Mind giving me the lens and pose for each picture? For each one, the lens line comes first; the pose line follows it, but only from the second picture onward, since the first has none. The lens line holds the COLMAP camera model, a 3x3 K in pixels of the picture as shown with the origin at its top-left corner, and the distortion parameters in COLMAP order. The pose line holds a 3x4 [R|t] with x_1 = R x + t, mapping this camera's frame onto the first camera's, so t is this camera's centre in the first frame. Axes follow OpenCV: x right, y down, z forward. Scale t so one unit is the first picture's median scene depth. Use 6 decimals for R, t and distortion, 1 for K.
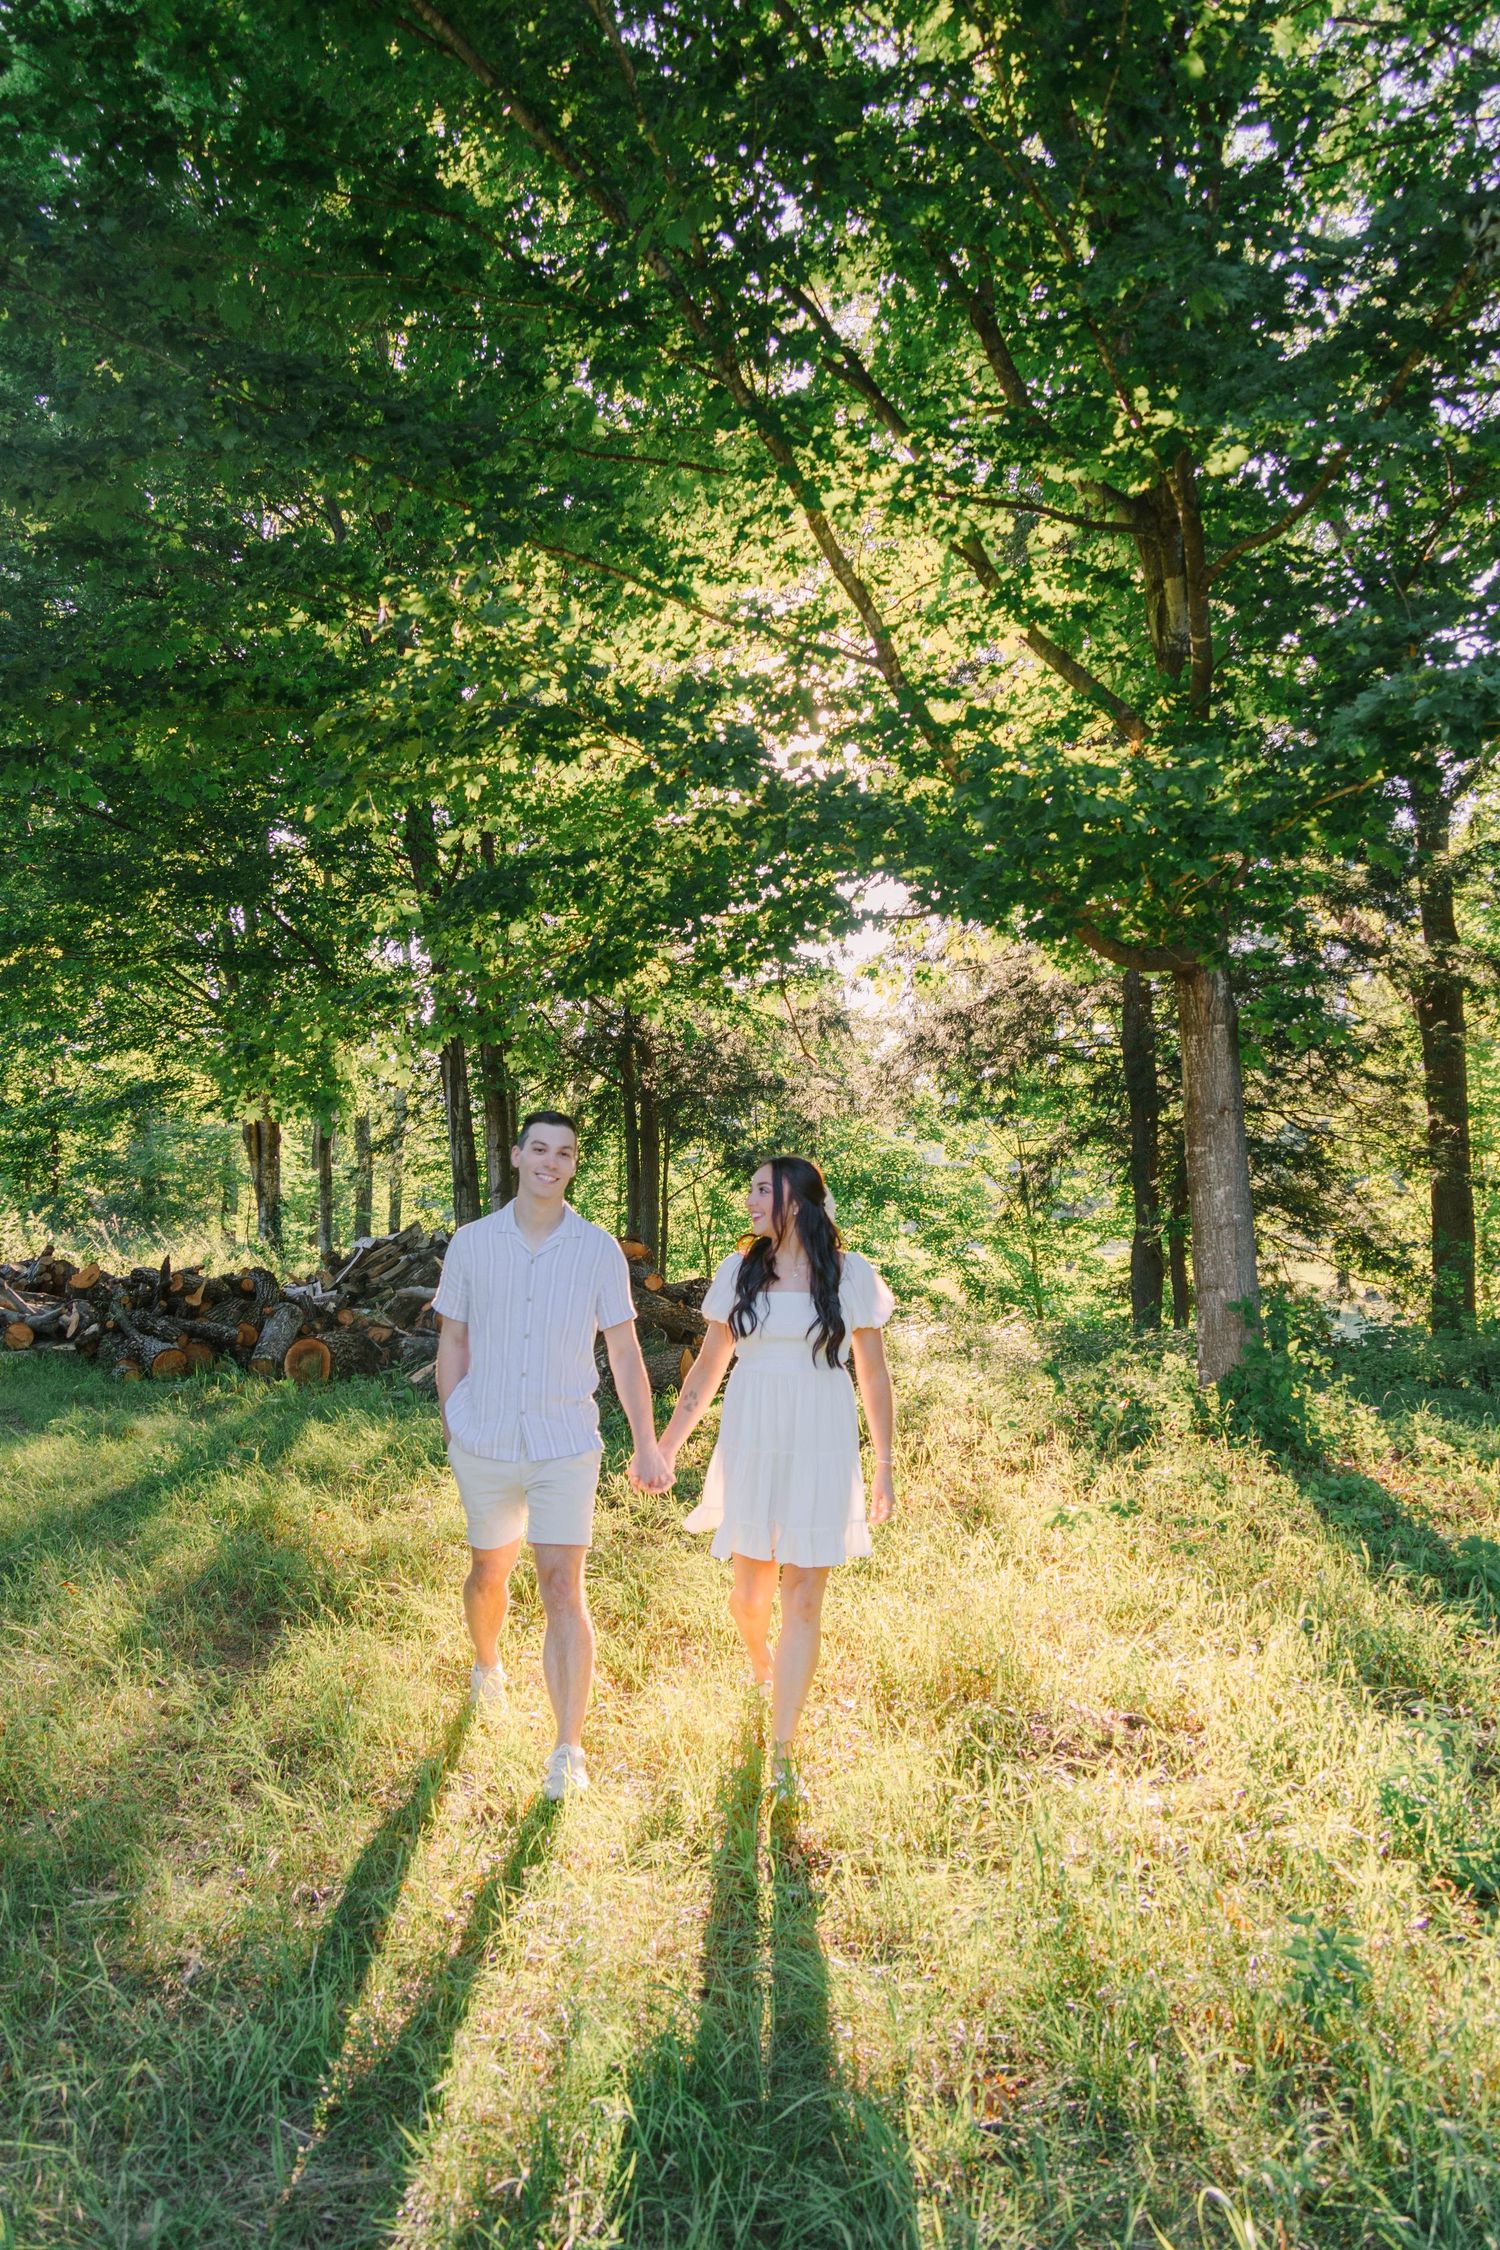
lens RADIAL K [[1557.6, 0, 749.2], [0, 1557.6, 1127.0], [0, 0, 1]] dist [-0.010114, 0.005507]
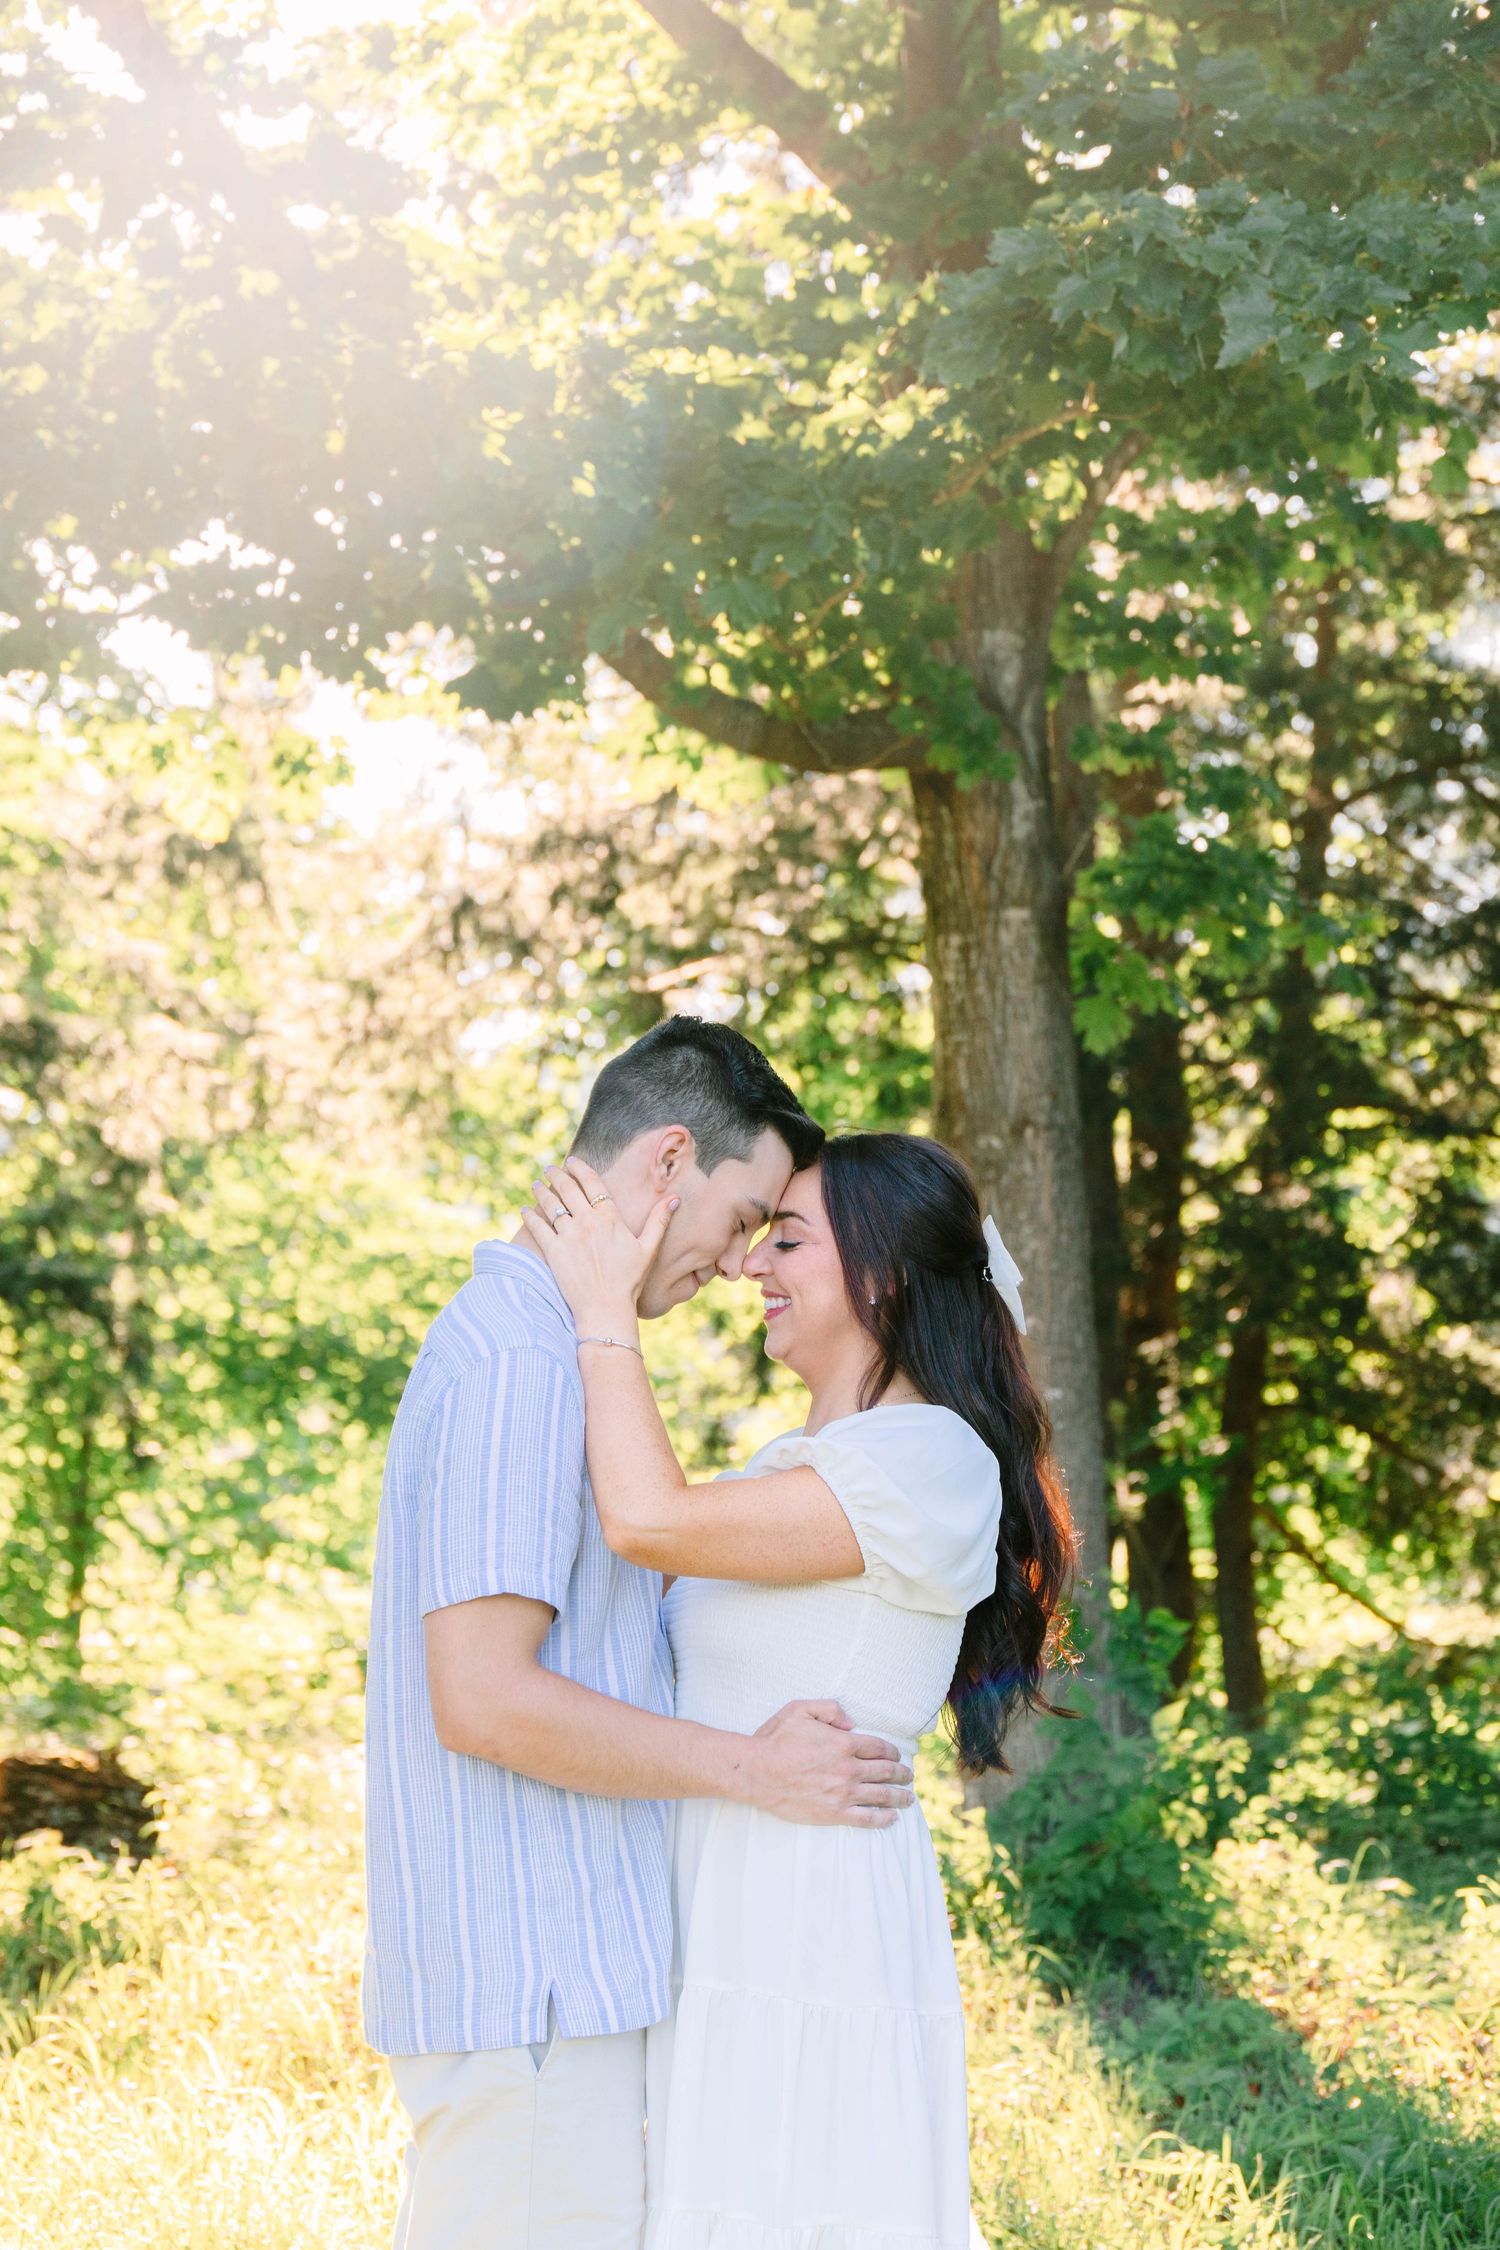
lens RADIAL K [[5365.4, 0, 754.3], [0, 5365.4, 1121.6], [0, 0, 1]] dist [-0.337851, 12.725156]
pose [[0.991495, 0.011768, 0.129608, 0.052455], [-0.010295, 0.999875, -0.012034, 0.004471], [-0.129734, 0.010597, 0.991492, -0.297474]]
